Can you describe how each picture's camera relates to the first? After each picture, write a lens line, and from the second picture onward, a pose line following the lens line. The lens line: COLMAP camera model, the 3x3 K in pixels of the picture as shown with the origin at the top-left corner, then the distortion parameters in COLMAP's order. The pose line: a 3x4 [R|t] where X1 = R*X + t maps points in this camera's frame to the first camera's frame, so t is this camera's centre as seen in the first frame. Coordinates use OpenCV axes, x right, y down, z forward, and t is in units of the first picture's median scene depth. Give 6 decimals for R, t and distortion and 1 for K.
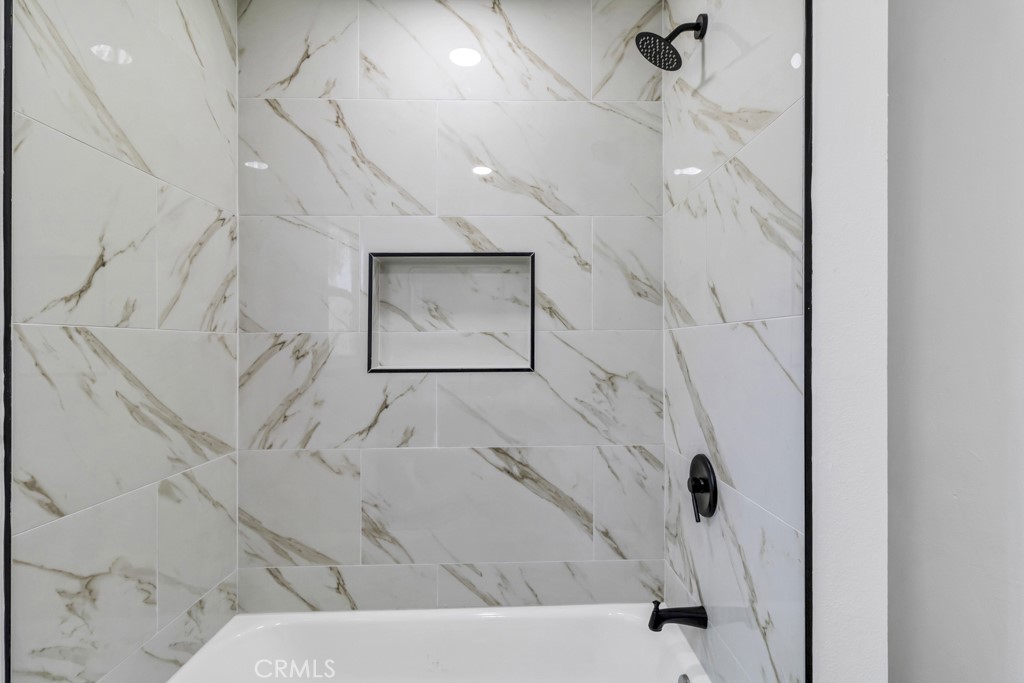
lens RADIAL K [[478.1, 0, 510.8], [0, 478.1, 343.6], [0, 0, 1]] dist [0.001170, 0.000557]
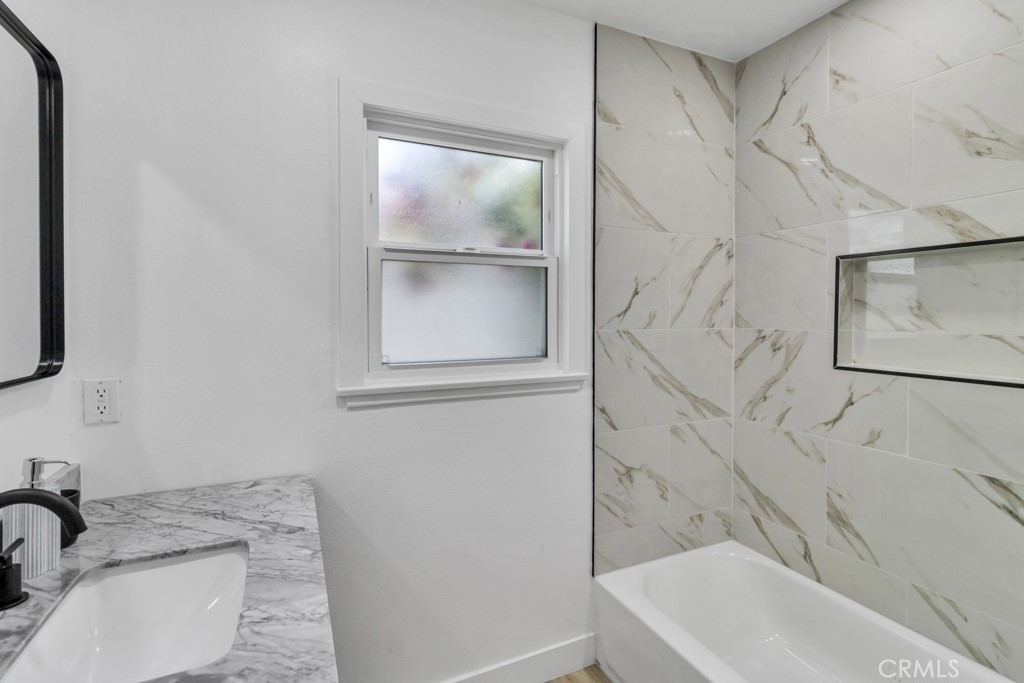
lens RADIAL K [[478.1, 0, 517.6], [0, 478.1, 317.0], [0, 0, 1]] dist [0.001170, 0.000557]
pose [[0.409001, 0.011748, -0.912458, 0.386210], [0.001308, 0.999909, 0.013461, -0.070425], [0.912533, -0.006699, 0.408948, -0.079319]]
